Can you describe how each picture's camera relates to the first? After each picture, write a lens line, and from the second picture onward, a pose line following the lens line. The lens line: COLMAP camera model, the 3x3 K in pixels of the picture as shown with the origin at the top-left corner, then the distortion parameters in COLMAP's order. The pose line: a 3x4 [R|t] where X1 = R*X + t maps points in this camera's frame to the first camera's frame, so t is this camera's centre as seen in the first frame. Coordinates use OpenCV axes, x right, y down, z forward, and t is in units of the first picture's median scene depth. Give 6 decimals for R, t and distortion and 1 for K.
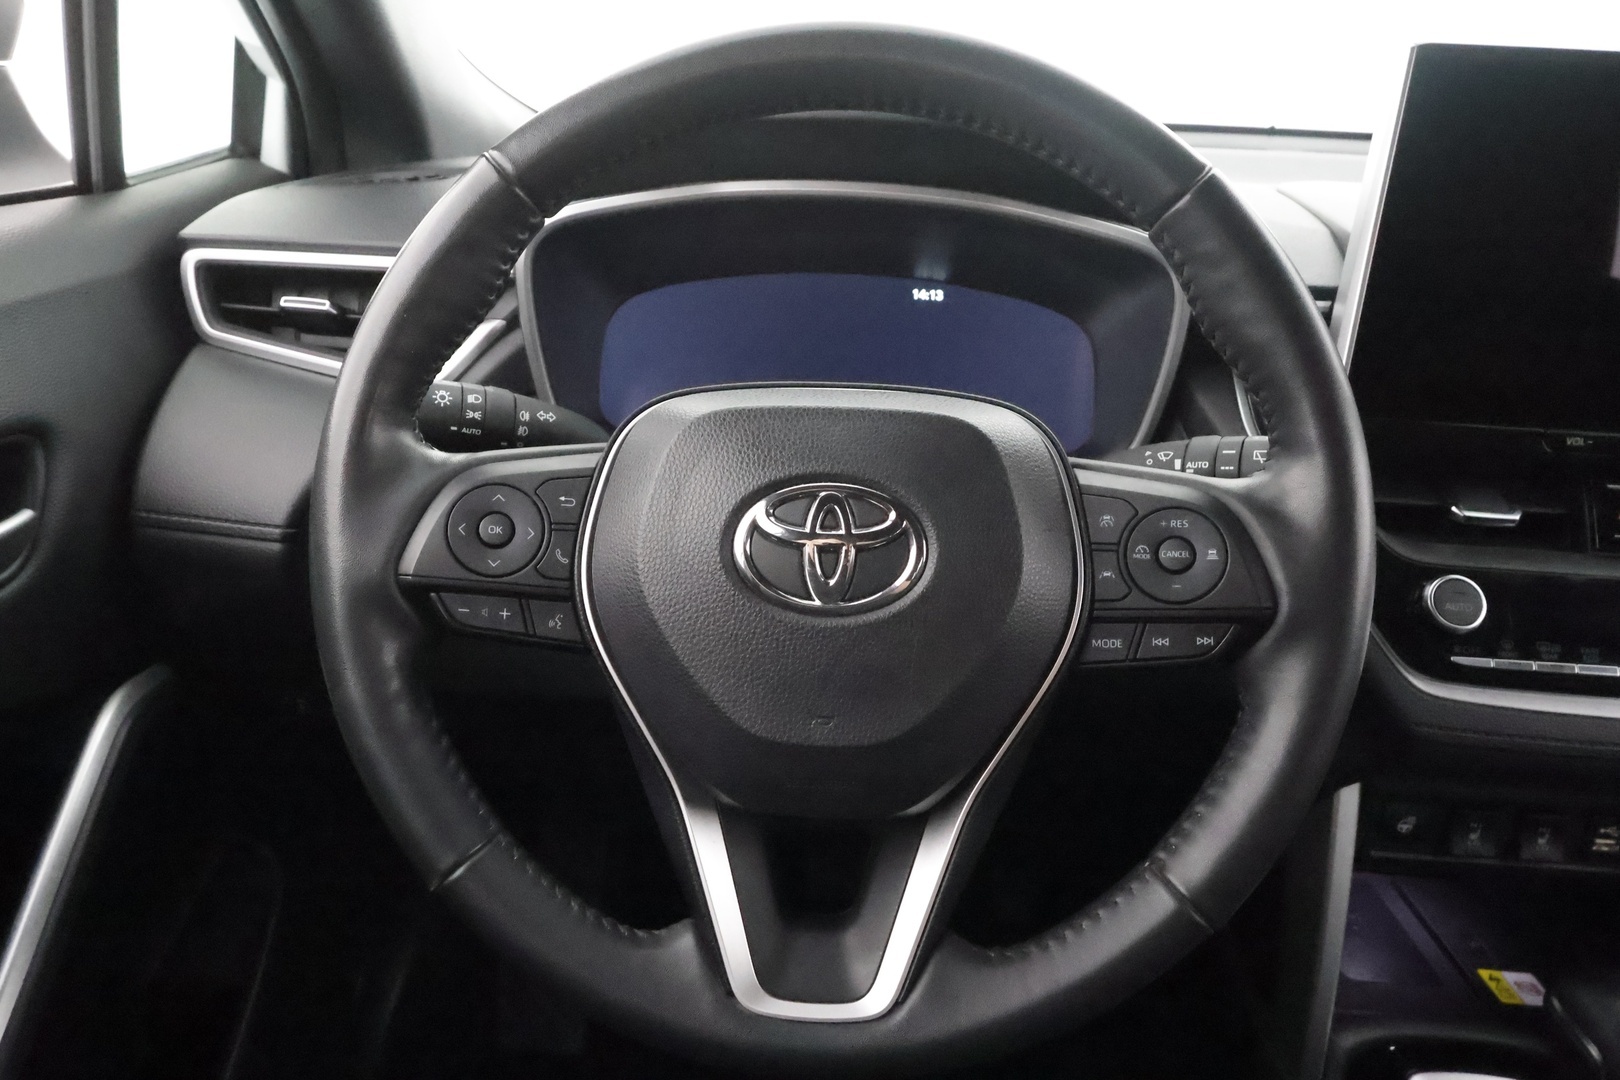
lens RADIAL K [[1185.1, 0, 810.0], [0, 1185.1, 540.0], [0, 0, 1]] dist [0.004976, 0.000652]
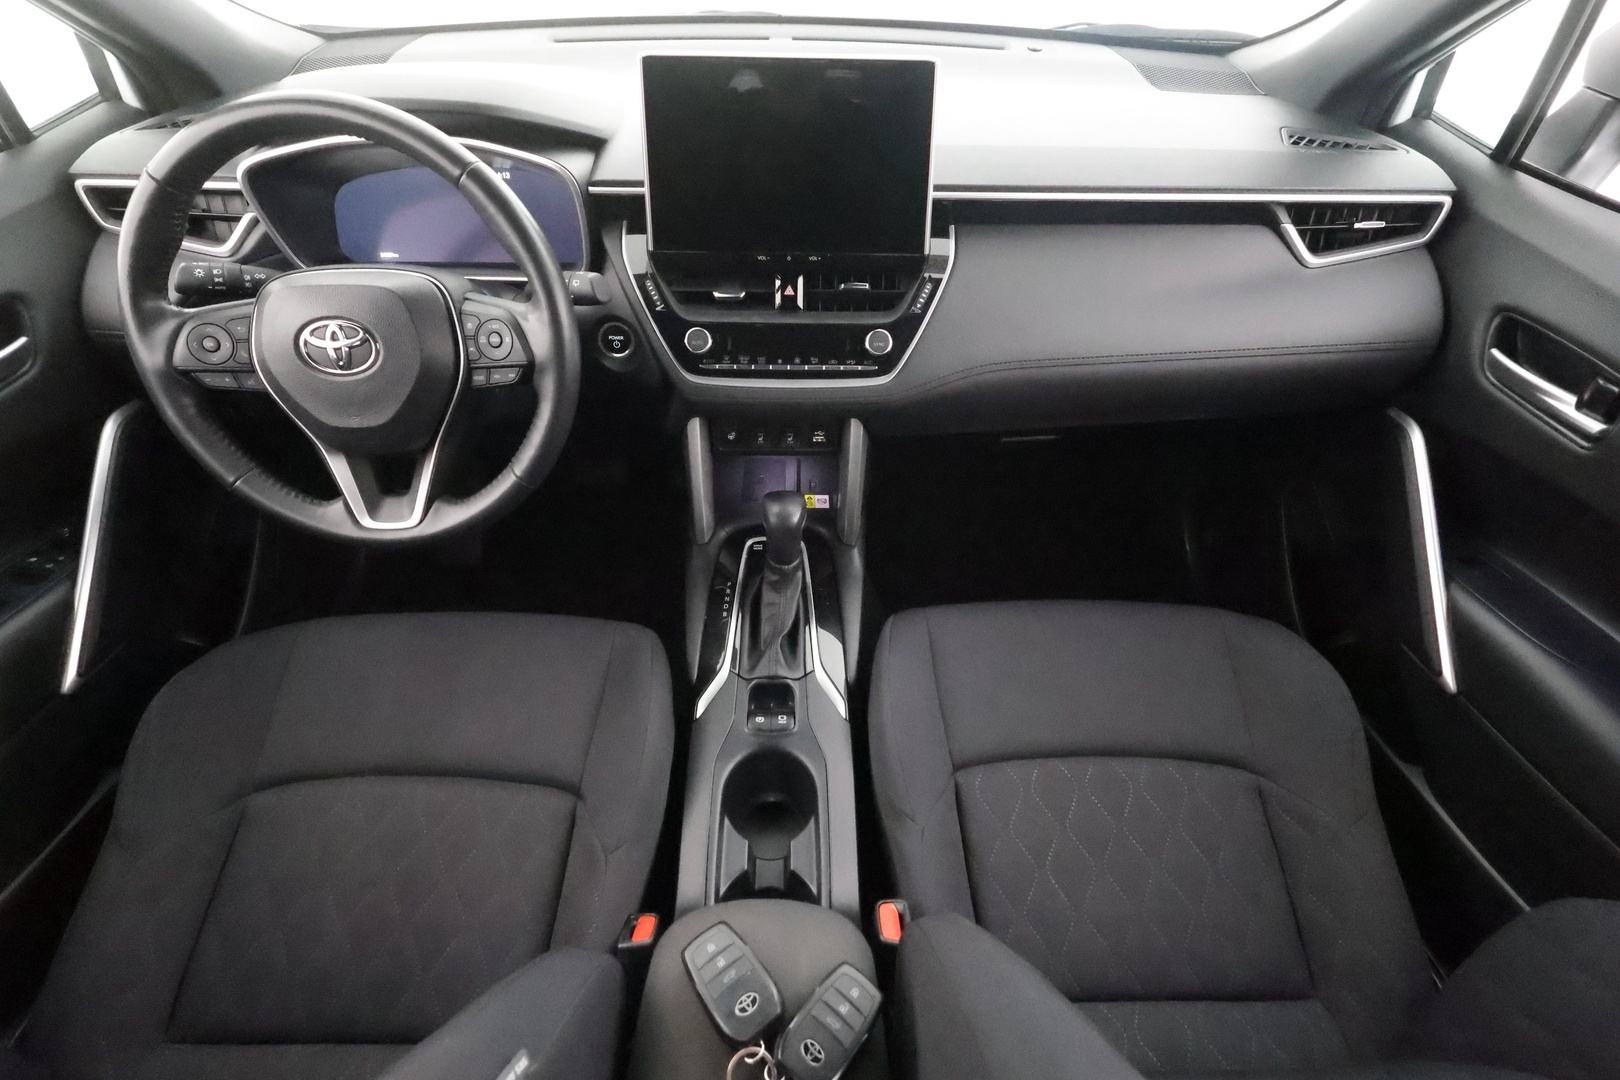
lens RADIAL K [[757.8, 0, 810.6], [0, 757.8, 548.2], [0, 0, 1]] dist [0.000534, 0.005146]
pose [[0.997812, -0.063773, 0.017448, 0.872439], [0.052547, 0.925073, 0.376136, -0.138897], [-0.040128, -0.374396, 0.926400, -0.602654]]
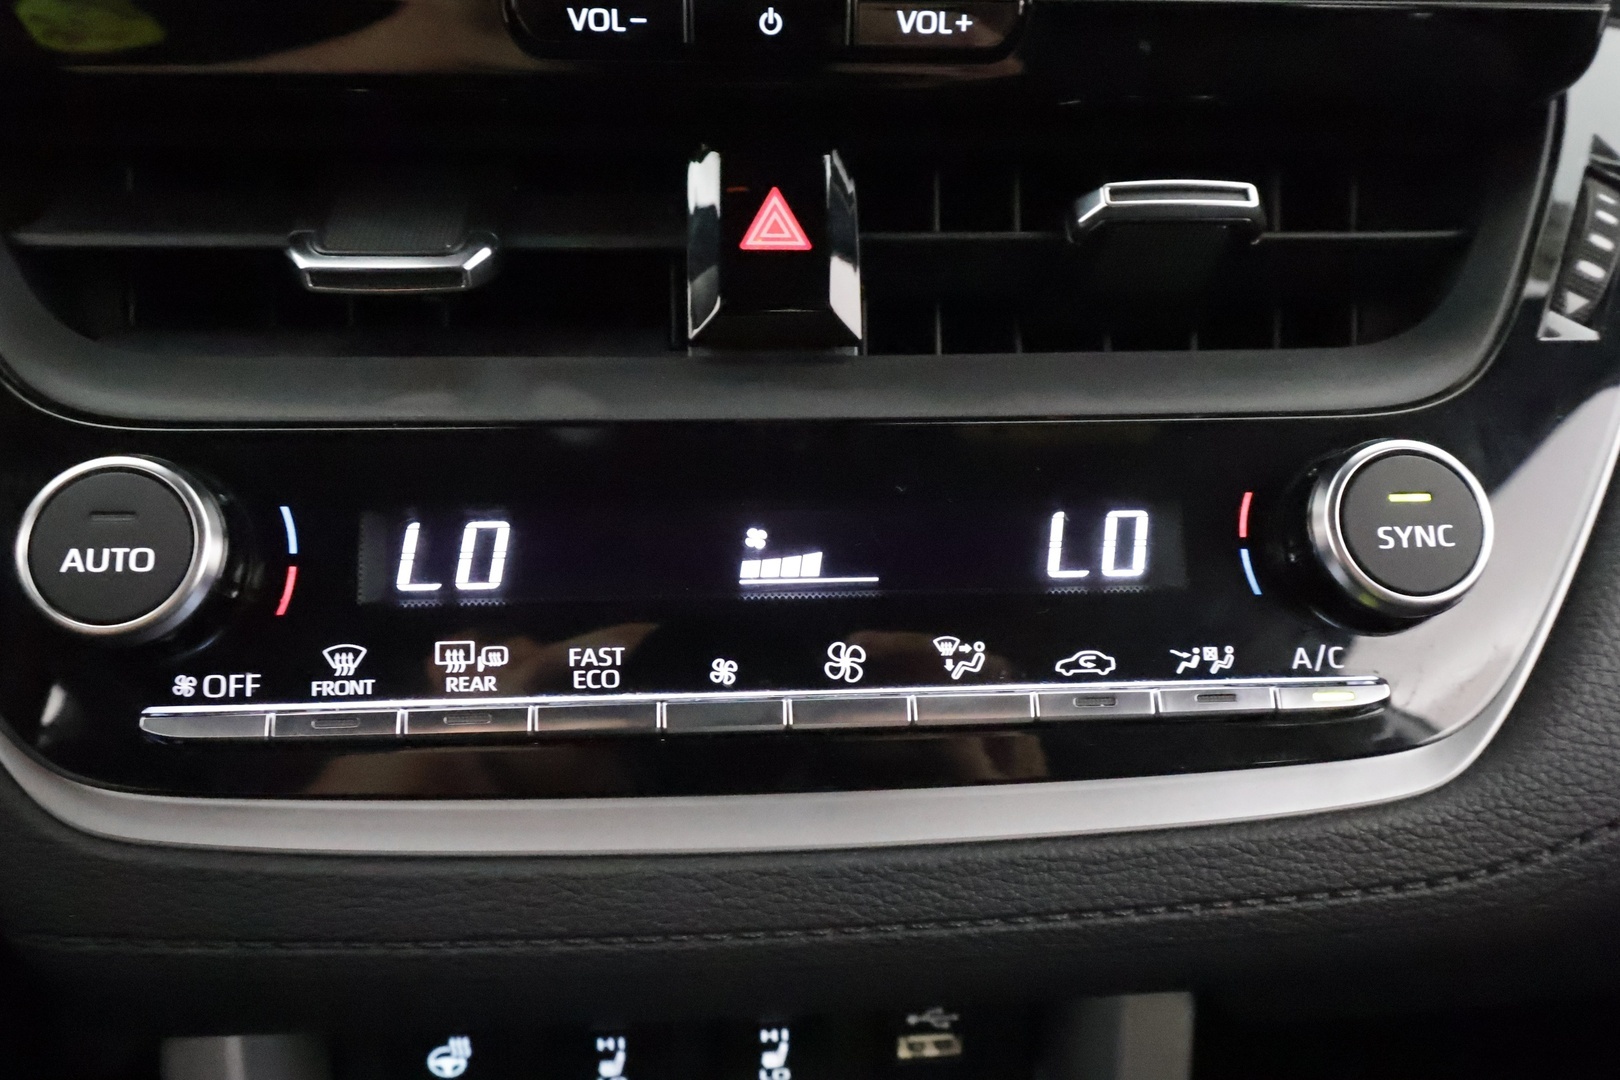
lens RADIAL K [[1290.4, 0, 810.7], [0, 1290.4, 555.4], [0, 0, 1]] dist [0.075754, -0.150149]
pose [[0.992358, -0.080720, 0.093325, 0.849661], [0.069427, 0.990525, 0.118493, 0.035071], [-0.102006, -0.111108, 0.988559, 0.800976]]
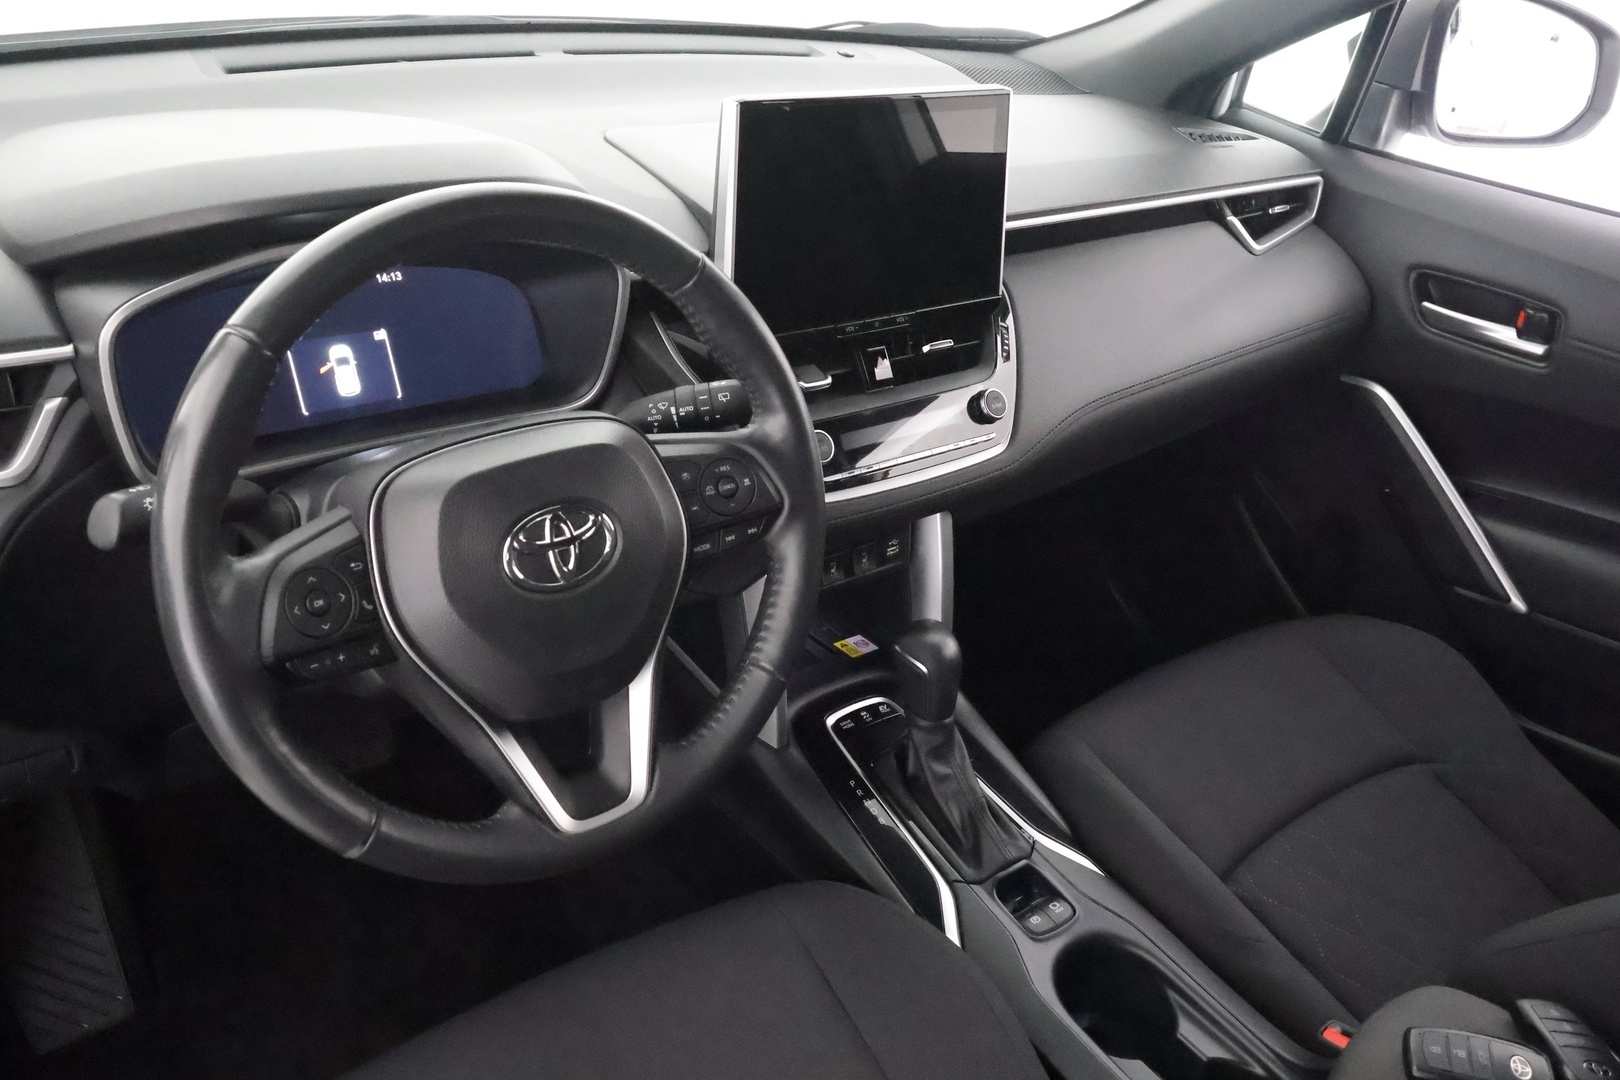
lens RADIAL K [[1290.4, 0, 810.7], [0, 1290.4, 555.4], [0, 0, 1]] dist [0.075754, -0.150149]
pose [[0.763265, -0.304489, 0.569837, -0.665475], [0.173688, 0.946216, 0.272960, -0.368368], [-0.622302, -0.109367, 0.775100, -0.502586]]
